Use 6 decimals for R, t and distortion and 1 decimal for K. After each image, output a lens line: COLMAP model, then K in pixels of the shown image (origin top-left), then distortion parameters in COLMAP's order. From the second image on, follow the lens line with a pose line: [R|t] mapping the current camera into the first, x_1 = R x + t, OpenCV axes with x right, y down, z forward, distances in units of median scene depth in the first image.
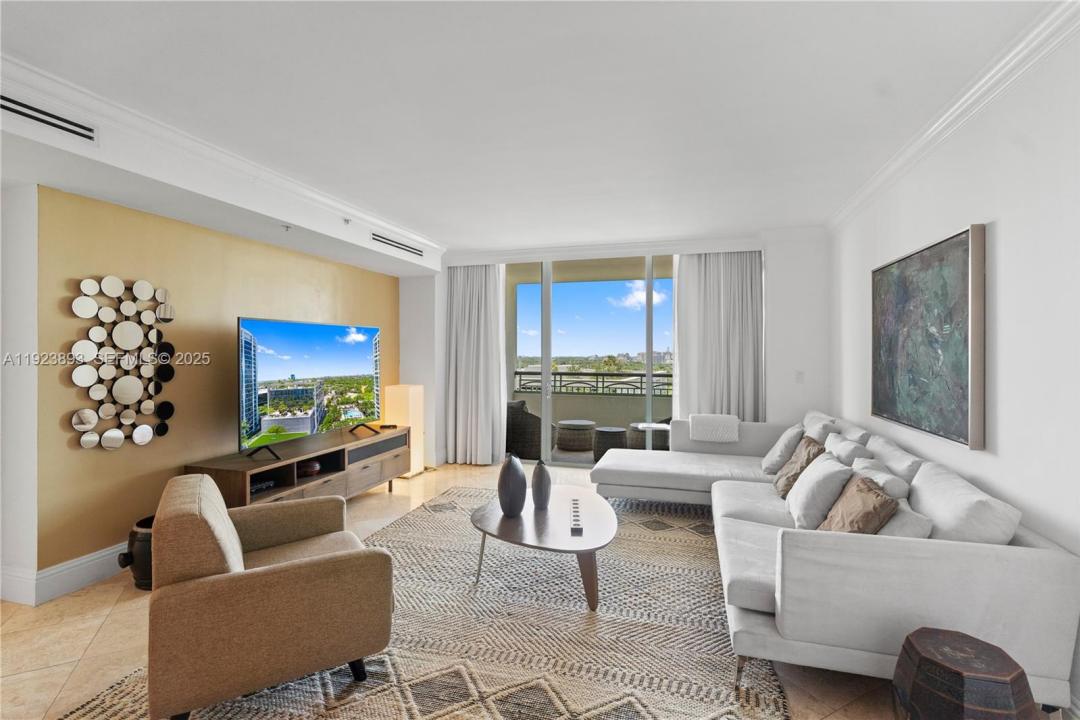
lens RADIAL K [[512.3, 0, 571.3], [0, 512.3, 359.5], [0, 0, 1]] dist [0.006959, -0.000003]
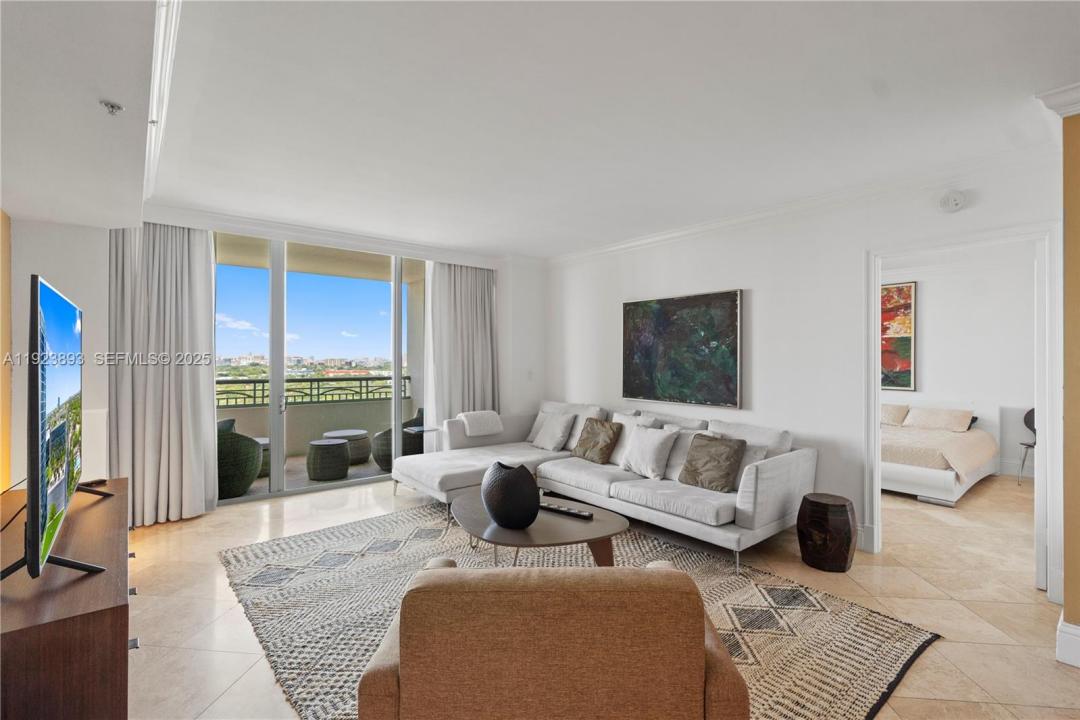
lens RADIAL K [[512.3, 0, 540.5], [0, 512.3, 326.8], [0, 0, 1]] dist [0.006959, -0.000003]
pose [[0.558788, 0.055447, 0.827455, -0.495129], [0.002098, 0.997665, -0.068269, 0.000400], [-0.829308, 0.039884, 0.557367, 0.225447]]
